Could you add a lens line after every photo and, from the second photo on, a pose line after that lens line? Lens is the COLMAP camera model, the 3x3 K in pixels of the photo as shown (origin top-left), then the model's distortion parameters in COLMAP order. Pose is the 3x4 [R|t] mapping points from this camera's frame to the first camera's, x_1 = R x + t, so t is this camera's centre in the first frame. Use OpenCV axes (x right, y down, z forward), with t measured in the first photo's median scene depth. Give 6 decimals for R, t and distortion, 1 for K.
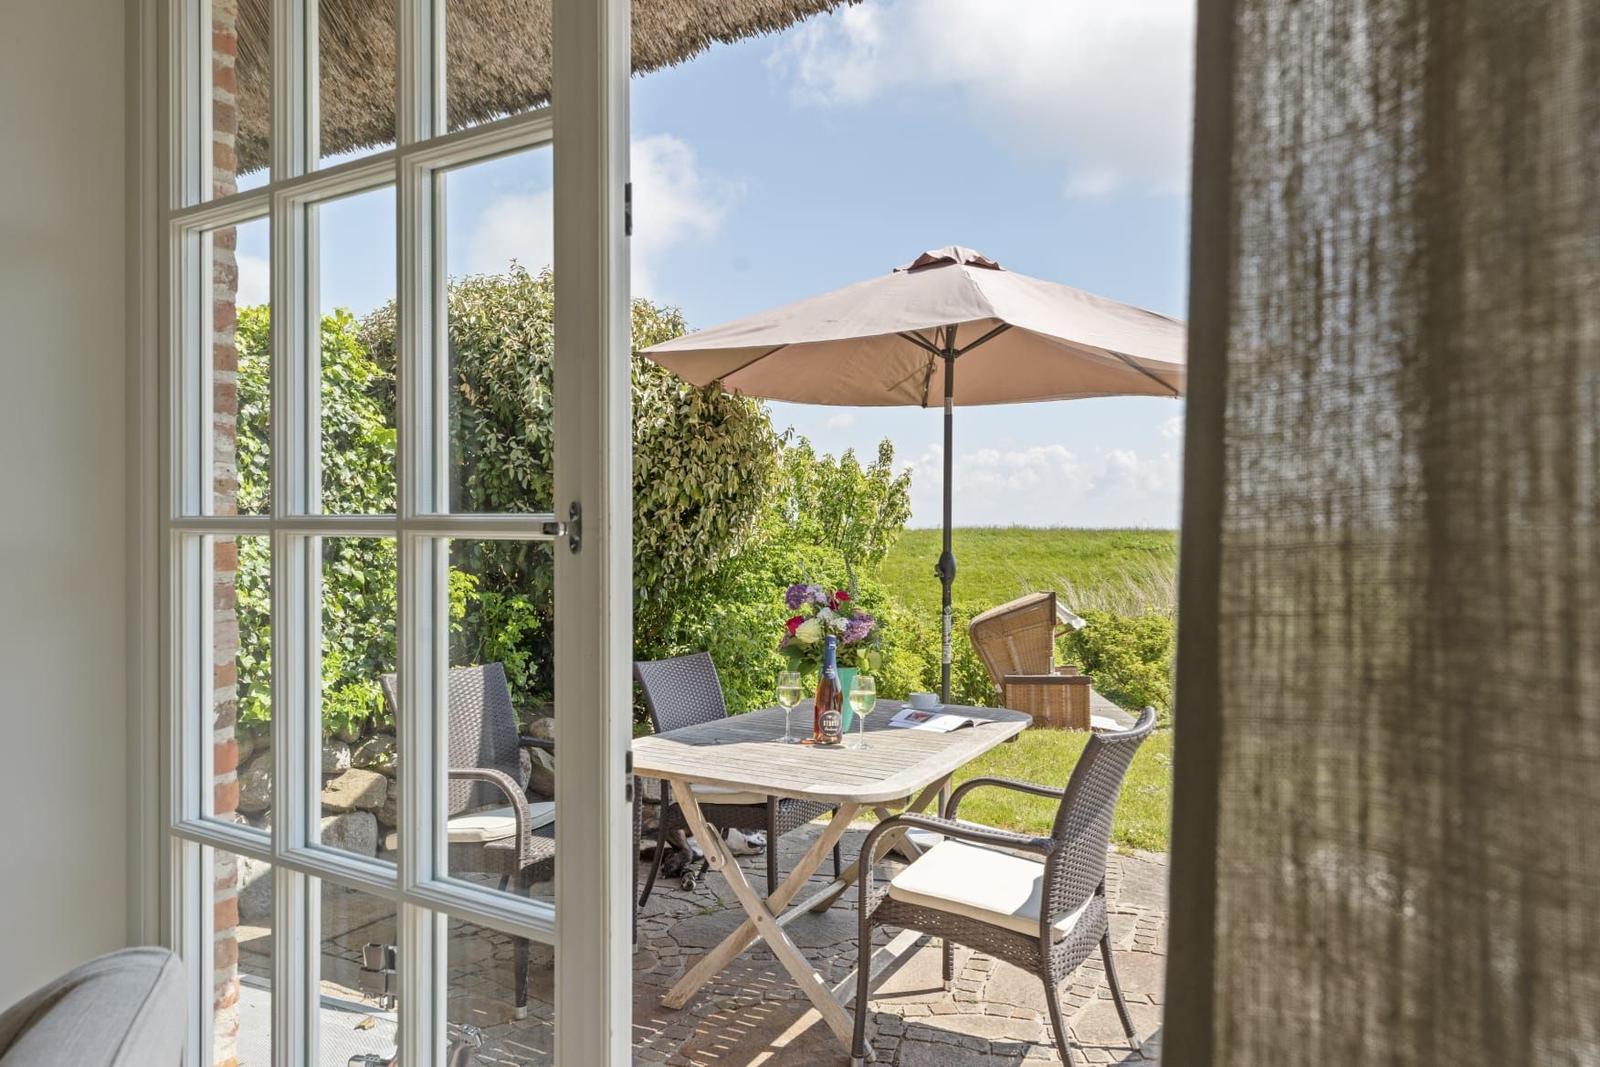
lens RADIAL K [[1053.7, 0, 800.0], [0, 1053.7, 533.5], [0, 0, 1]] dist [0.031910, -0.046013]
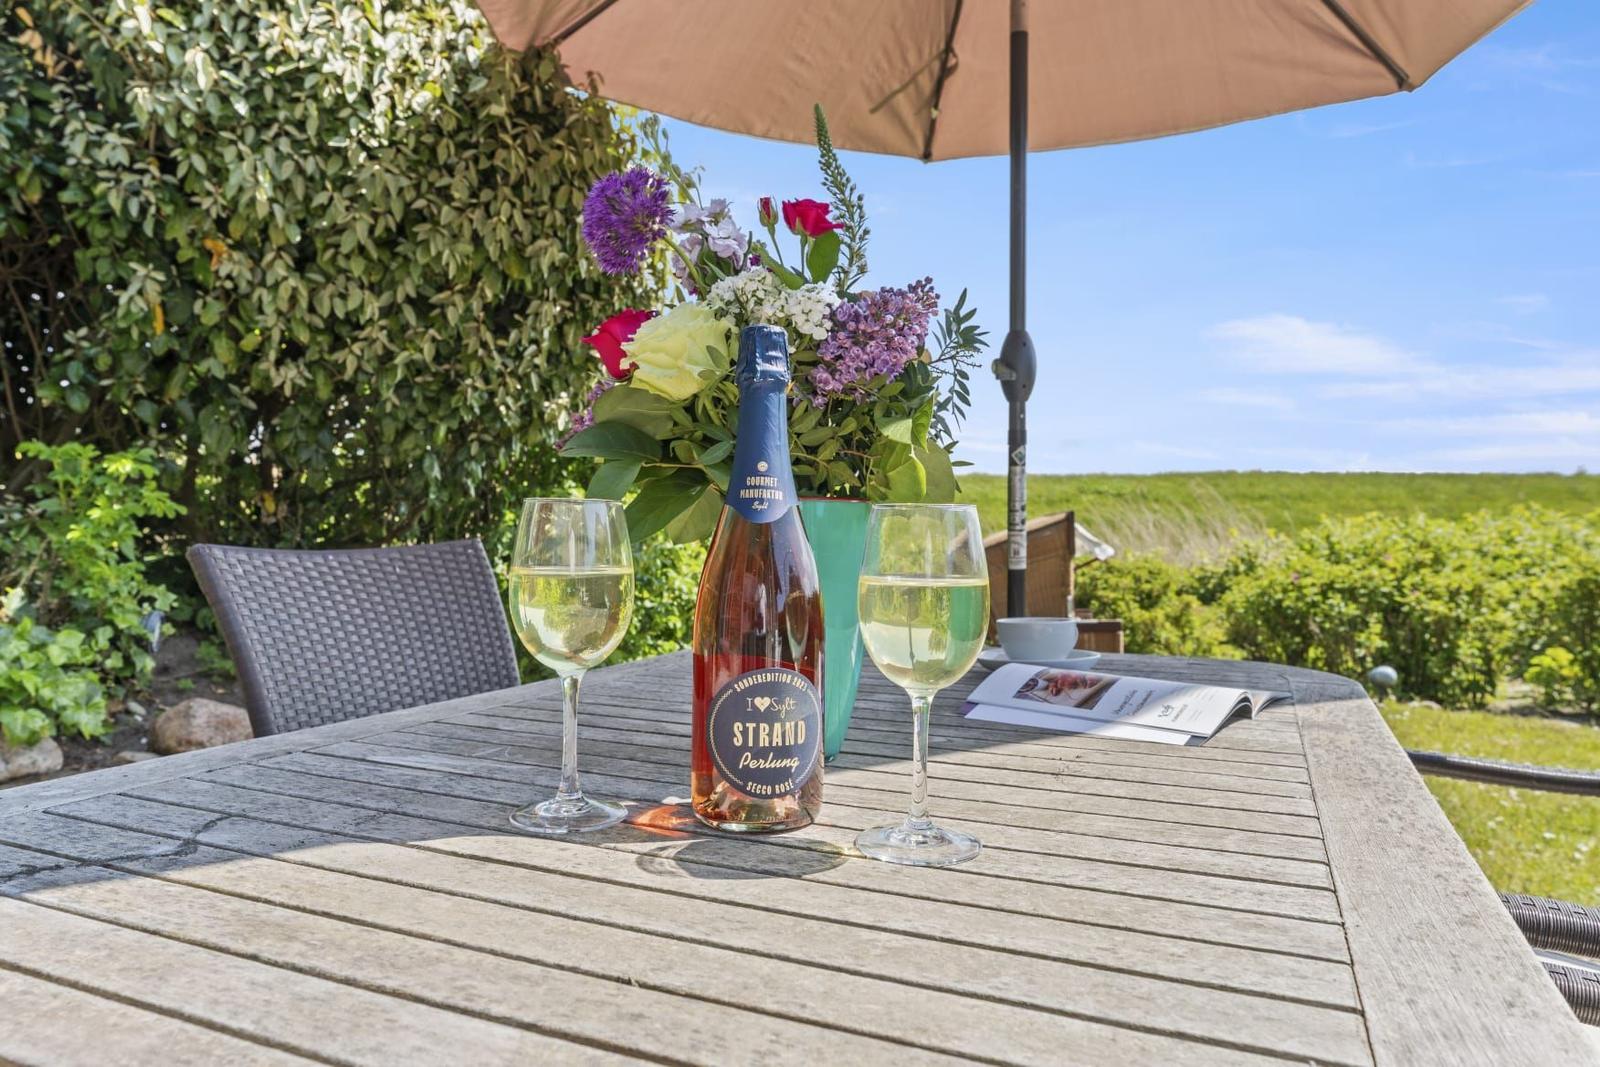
lens RADIAL K [[1053.7, 0, 800.0], [0, 1053.7, 533.5], [0, 0, 1]] dist [0.031910, -0.046013]
pose [[0.998656, -0.013766, 0.049968, 0.015266], [0.012043, 0.999328, 0.034610, 0.079816], [-0.050411, -0.033962, 0.998151, 0.475359]]
